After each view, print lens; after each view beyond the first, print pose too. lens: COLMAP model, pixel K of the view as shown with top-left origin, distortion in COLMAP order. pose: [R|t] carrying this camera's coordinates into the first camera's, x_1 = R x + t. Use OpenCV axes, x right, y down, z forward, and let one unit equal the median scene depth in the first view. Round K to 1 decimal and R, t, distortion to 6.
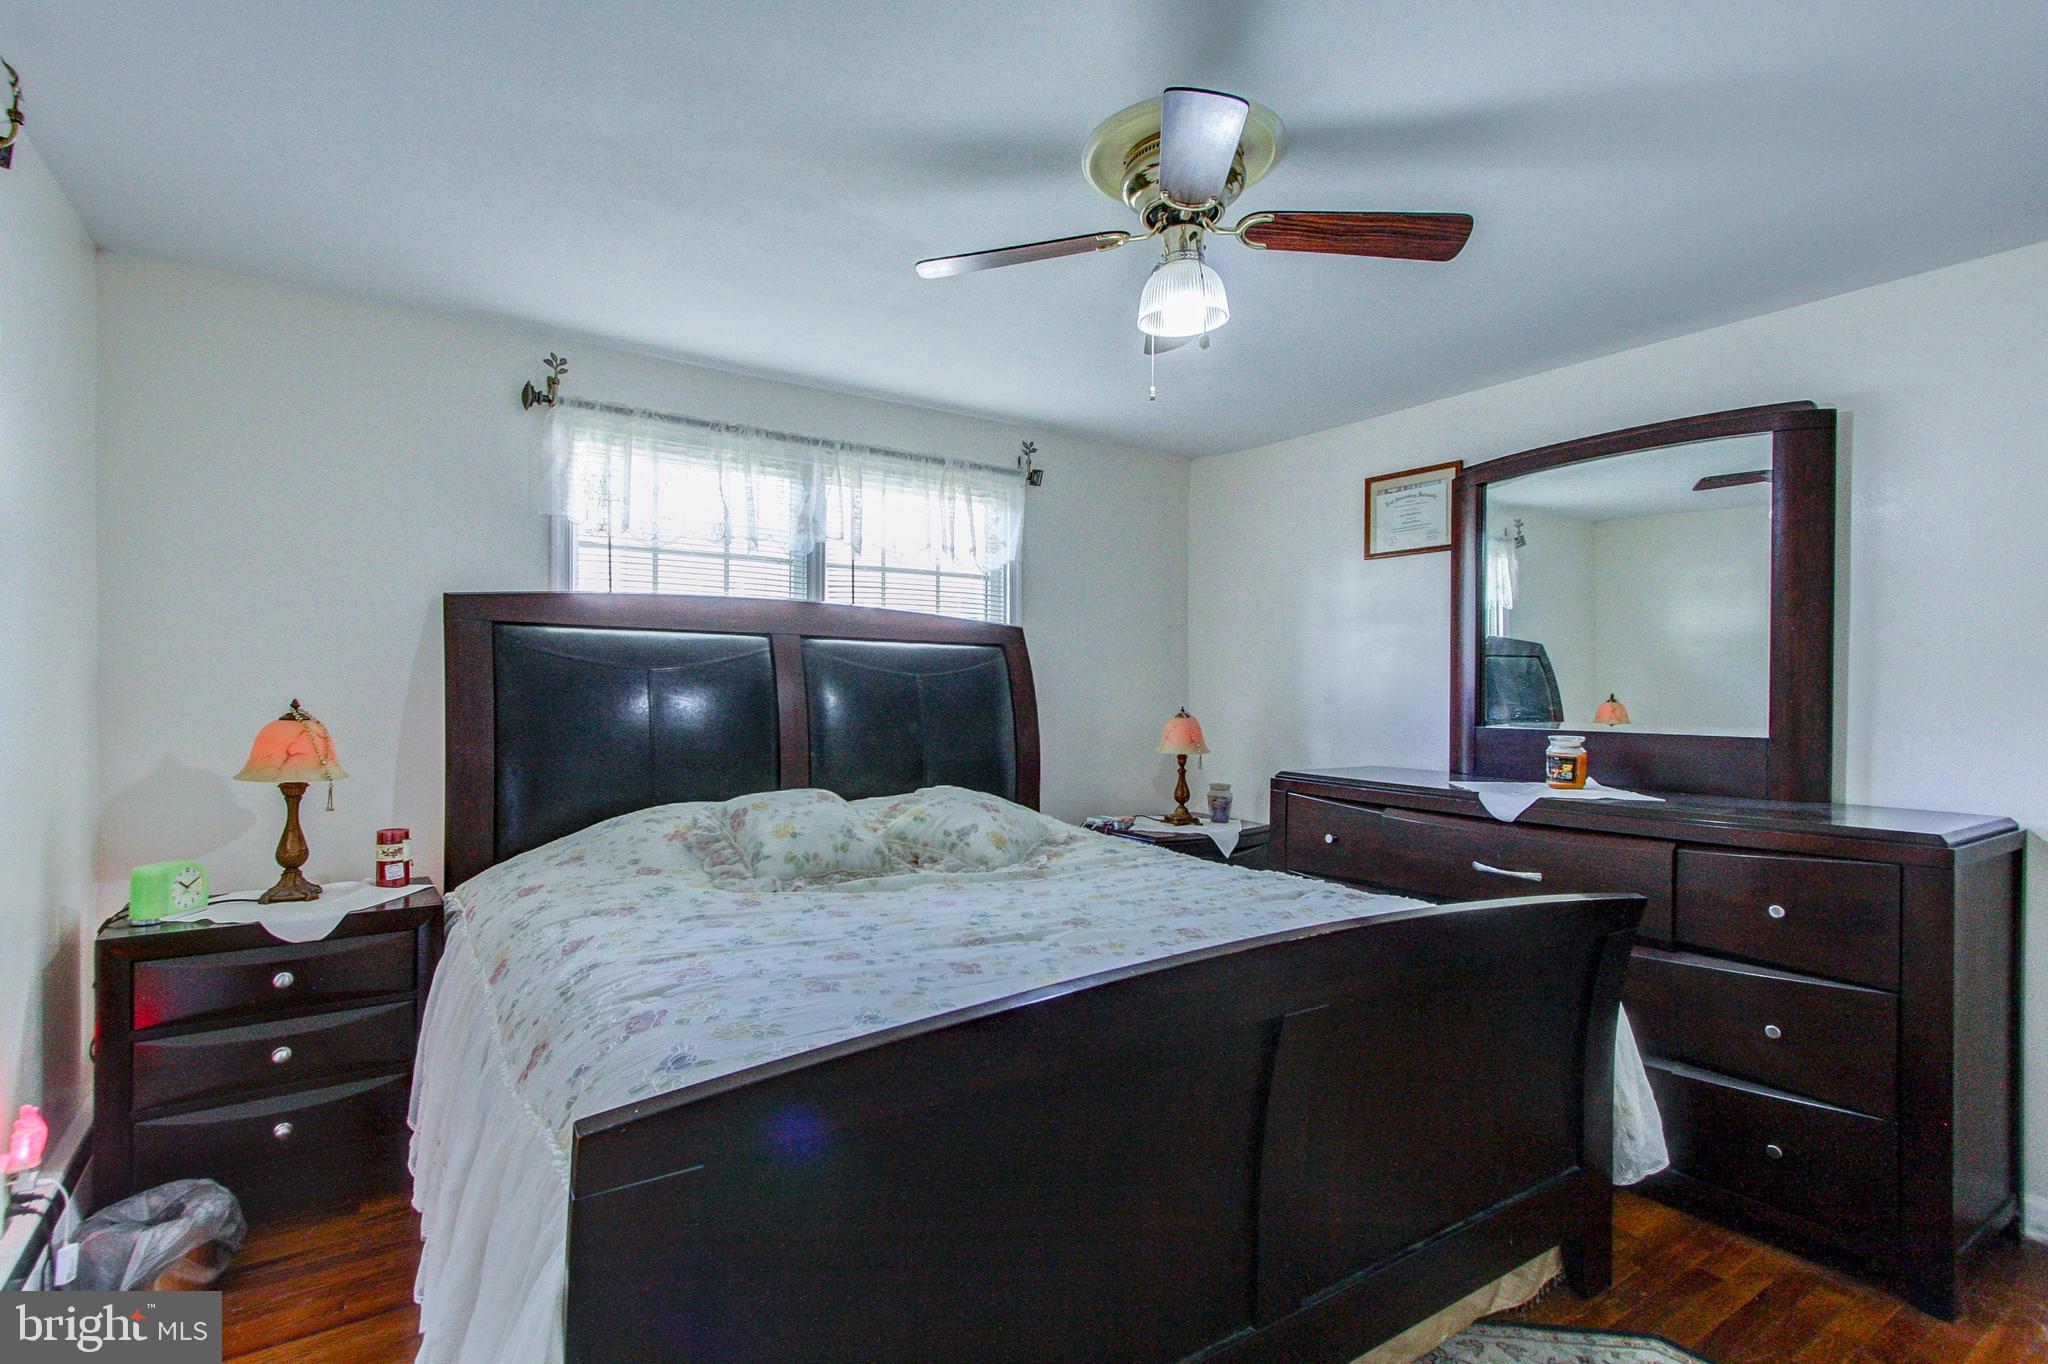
lens RADIAL K [[989.8, 0, 1024.0], [0, 989.8, 682.0], [0, 0, 1]] dist [0.000662, 0.000345]
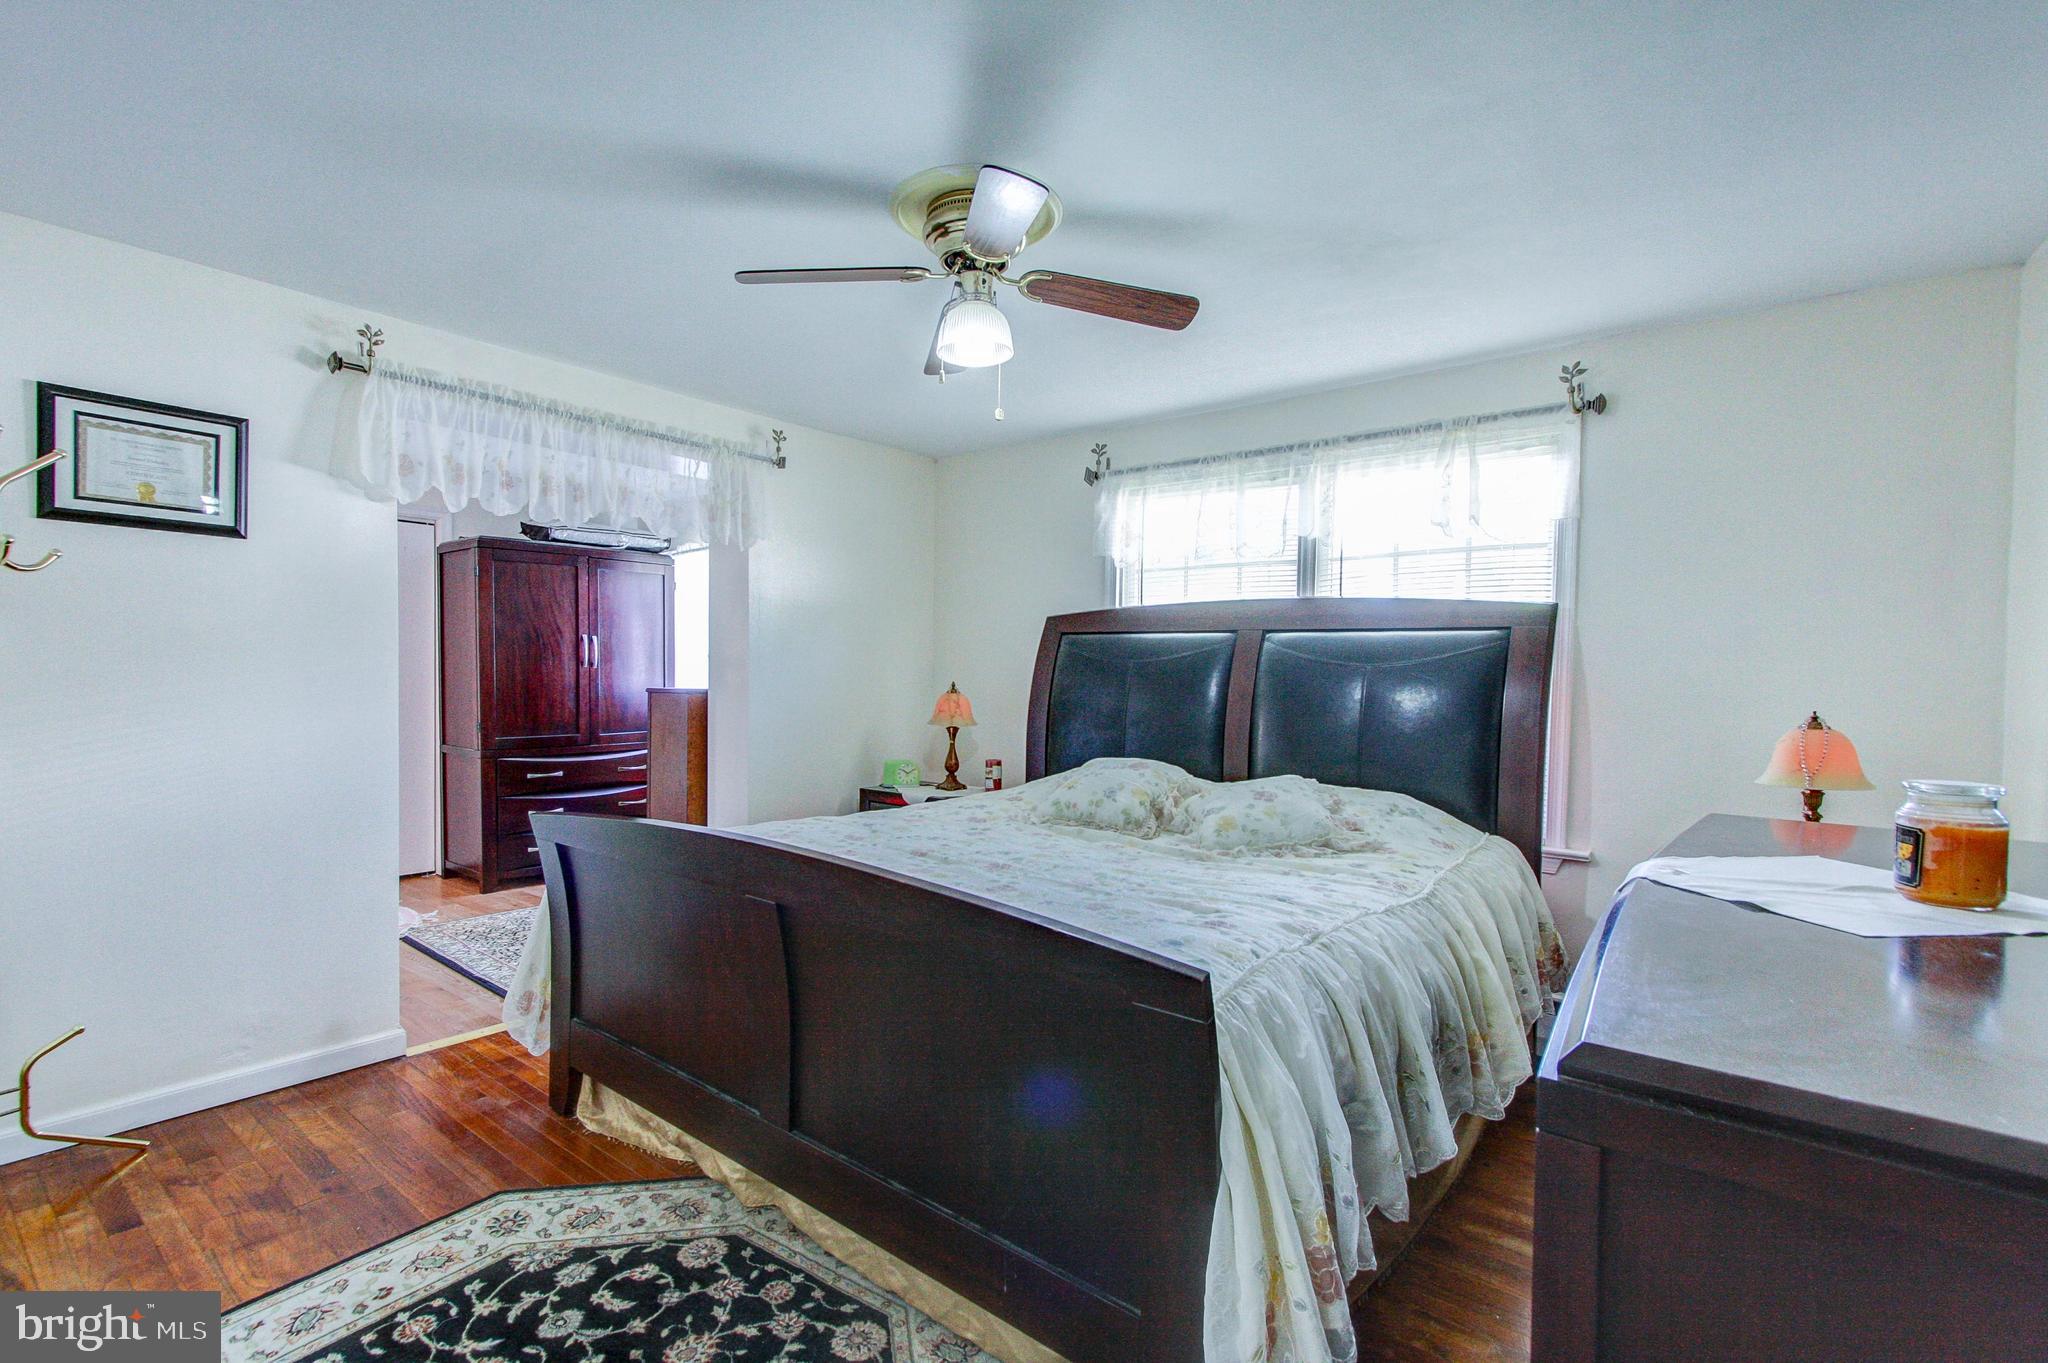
lens RADIAL K [[965.7, 0, 1007.1], [0, 965.7, 703.2], [0, 0, 1]] dist [0.003317, 0.002019]
pose [[0.268602, 0.021504, -0.963011, 0.766633], [-0.009150, 0.999763, 0.019772, 0.015827], [0.963208, 0.003501, 0.268735, 0.456381]]
